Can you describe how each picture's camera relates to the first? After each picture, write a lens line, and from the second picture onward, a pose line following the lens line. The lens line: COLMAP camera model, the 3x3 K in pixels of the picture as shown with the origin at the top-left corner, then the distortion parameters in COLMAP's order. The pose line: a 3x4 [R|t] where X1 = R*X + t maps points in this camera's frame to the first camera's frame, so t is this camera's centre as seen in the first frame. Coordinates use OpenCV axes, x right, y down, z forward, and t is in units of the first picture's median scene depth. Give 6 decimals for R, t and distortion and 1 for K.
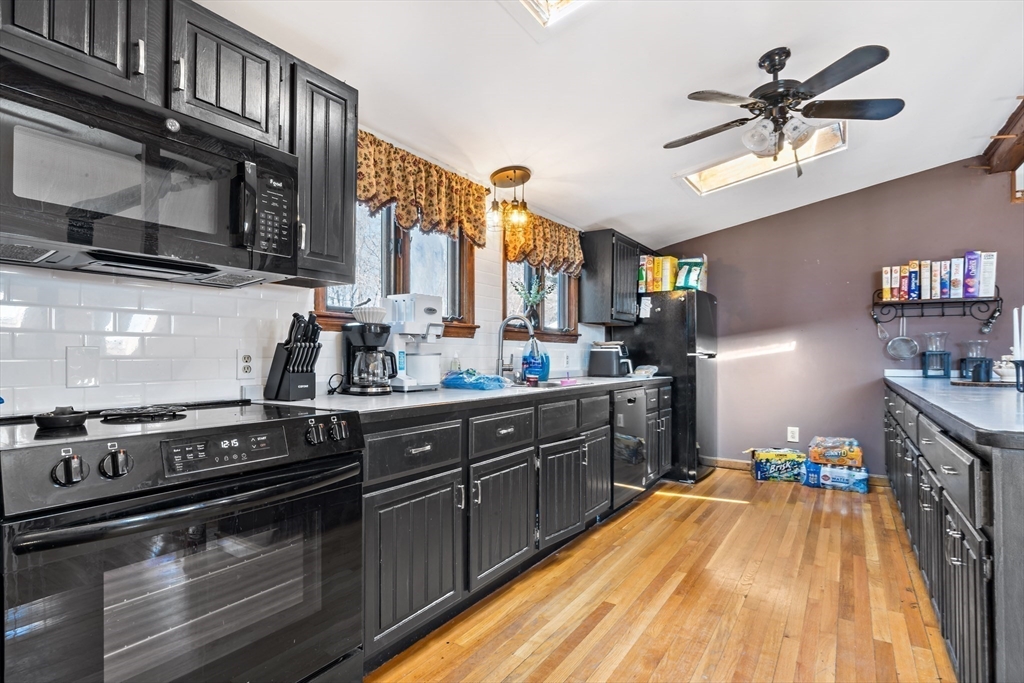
lens RADIAL K [[520.2, 0, 518.4], [0, 520.2, 361.3], [0, 0, 1]] dist [-0.000884, 0.000152]
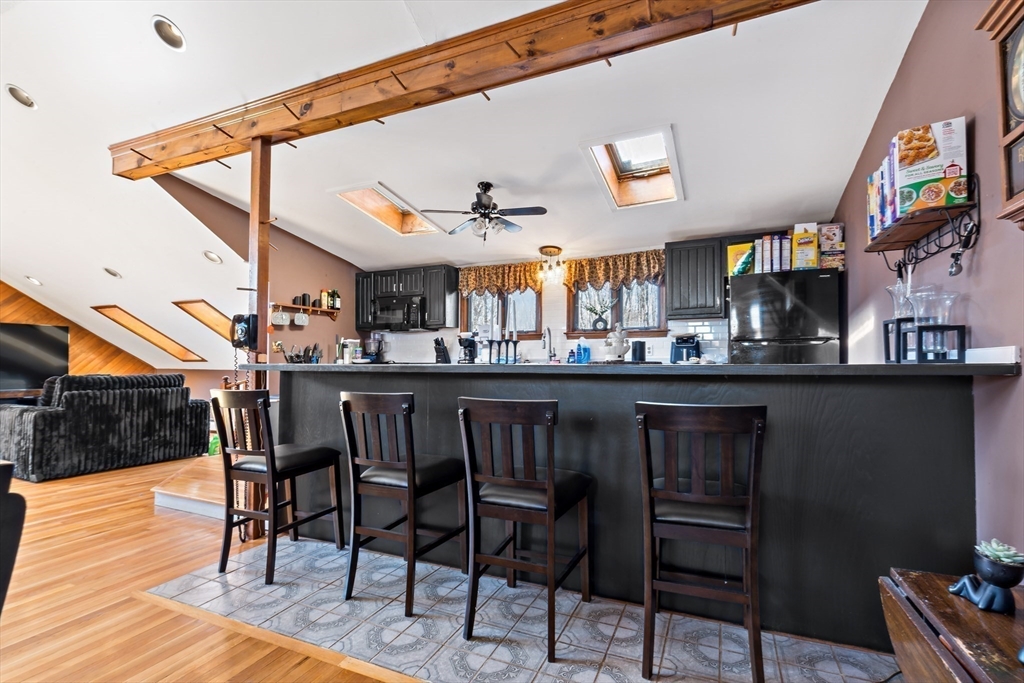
lens RADIAL K [[469.0, 0, 512.0], [0, 469.0, 341.5], [0, 0, 1]] dist [-0.000886, -0.000056]
pose [[0.143146, -0.045077, -0.988675, 1.611628], [-0.009160, 0.998859, -0.046868, 0.043503], [0.989659, 0.015765, 0.142570, 0.650584]]
